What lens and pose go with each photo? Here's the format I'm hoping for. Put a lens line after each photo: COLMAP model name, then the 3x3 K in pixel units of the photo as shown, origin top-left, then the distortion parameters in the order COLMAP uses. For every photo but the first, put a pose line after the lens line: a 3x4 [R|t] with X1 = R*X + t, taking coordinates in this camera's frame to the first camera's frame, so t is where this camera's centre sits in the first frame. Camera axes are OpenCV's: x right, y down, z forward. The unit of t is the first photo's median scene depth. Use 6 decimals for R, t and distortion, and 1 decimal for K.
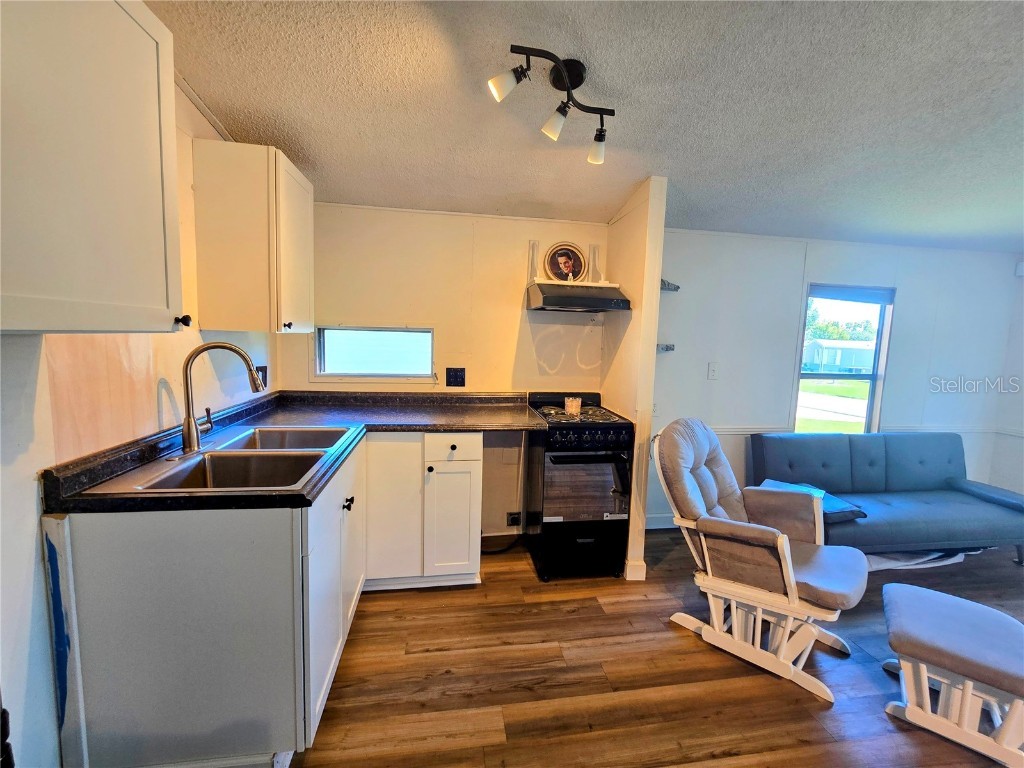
lens RADIAL K [[421.1, 0, 515.3], [0, 421.1, 379.9], [0, 0, 1]] dist [-0.002834, -0.000152]
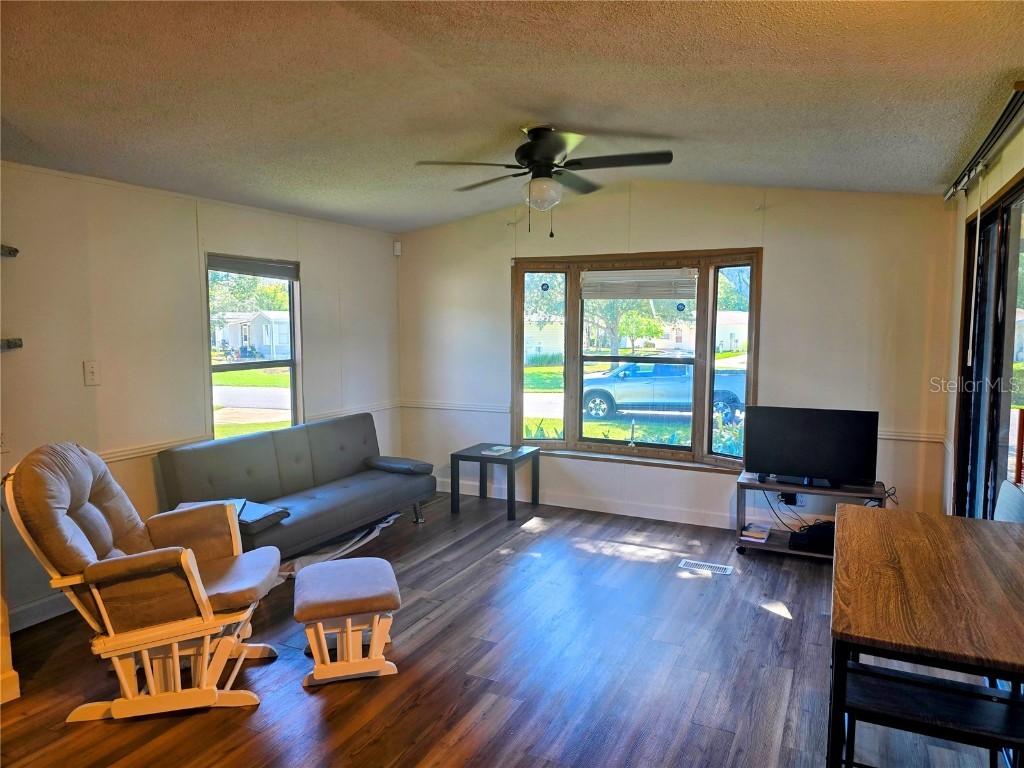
lens RADIAL K [[691.8, 0, 518.2], [0, 691.8, 382.9], [0, 0, 1]] dist [0.027079, -0.019035]
pose [[0.567082, -0.105147, 0.816922, -0.105445], [0.101033, 0.993208, 0.057704, -0.000907], [-0.817441, 0.049813, 0.573854, -0.339577]]
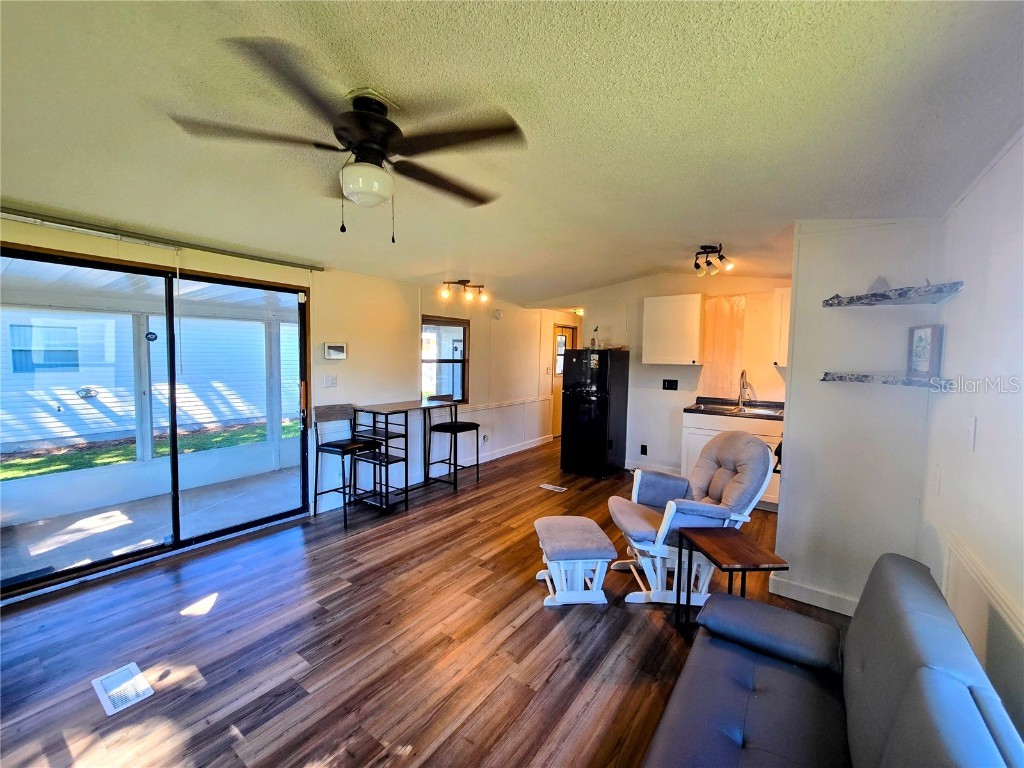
lens RADIAL K [[421.1, 0, 512.7], [0, 421.1, 380.0], [0, 0, 1]] dist [-0.002834, -0.000152]
pose [[-0.702178, -0.003886, -0.711991, 1.707713], [-0.114079, 0.987680, 0.107116, -0.104916], [0.702803, 0.156438, -0.693970, 1.343011]]
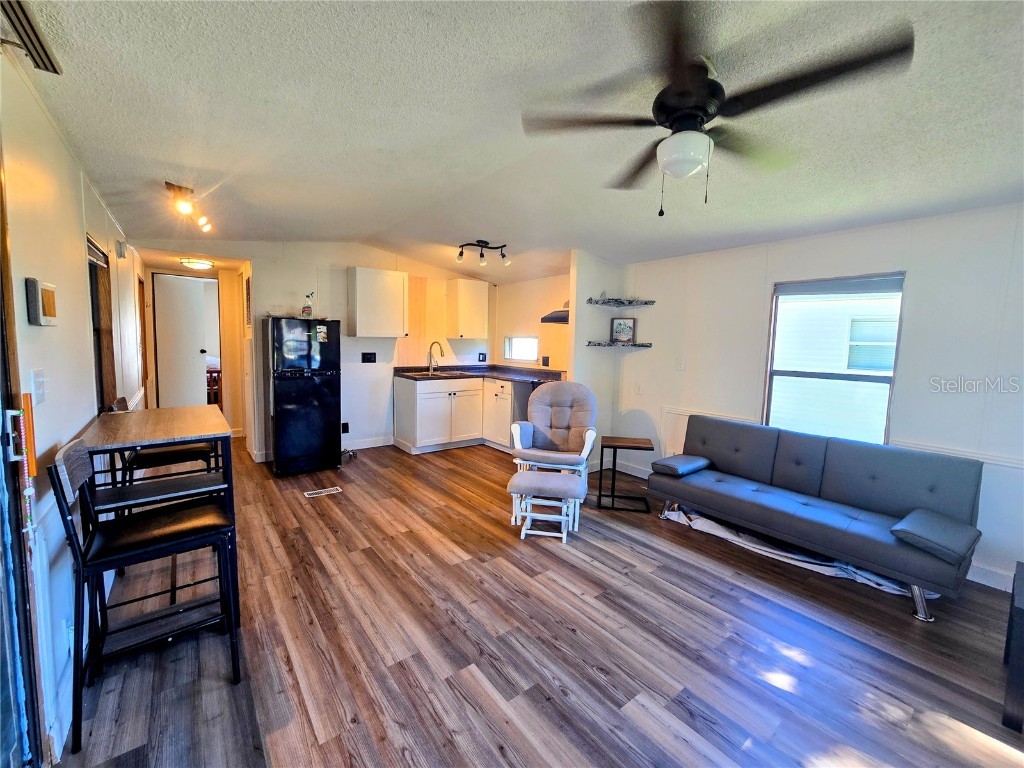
lens RADIAL K [[421.1, 0, 514.7], [0, 421.1, 378.5], [0, 0, 1]] dist [-0.002834, -0.000152]
pose [[0.486001, 0.055872, -0.872170, 1.888818], [-0.095571, 0.995367, 0.010509, 0.082980], [0.868717, 0.078247, 0.489089, -0.076321]]
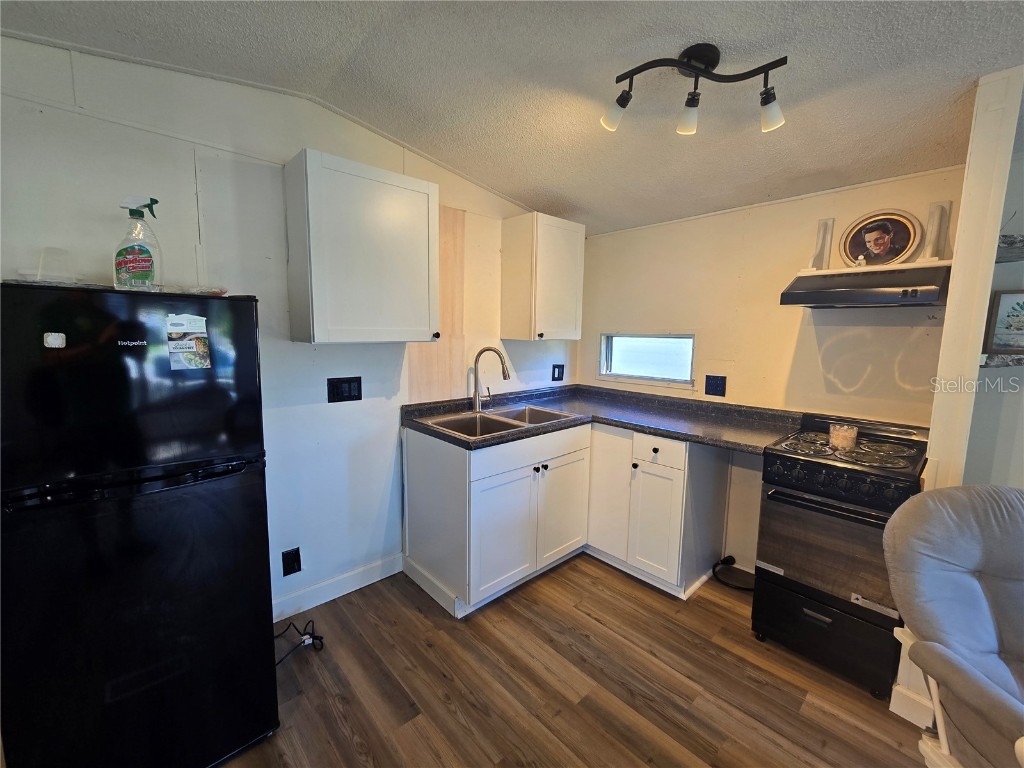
lens RADIAL K [[421.1, 0, 513.5], [0, 421.1, 380.4], [0, 0, 1]] dist [-0.002834, -0.000152]
pose [[0.553309, 0.073118, -0.829761, 0.498844], [-0.081416, 0.996117, 0.033487, -0.016613], [0.828988, 0.049028, 0.557113, 0.128832]]
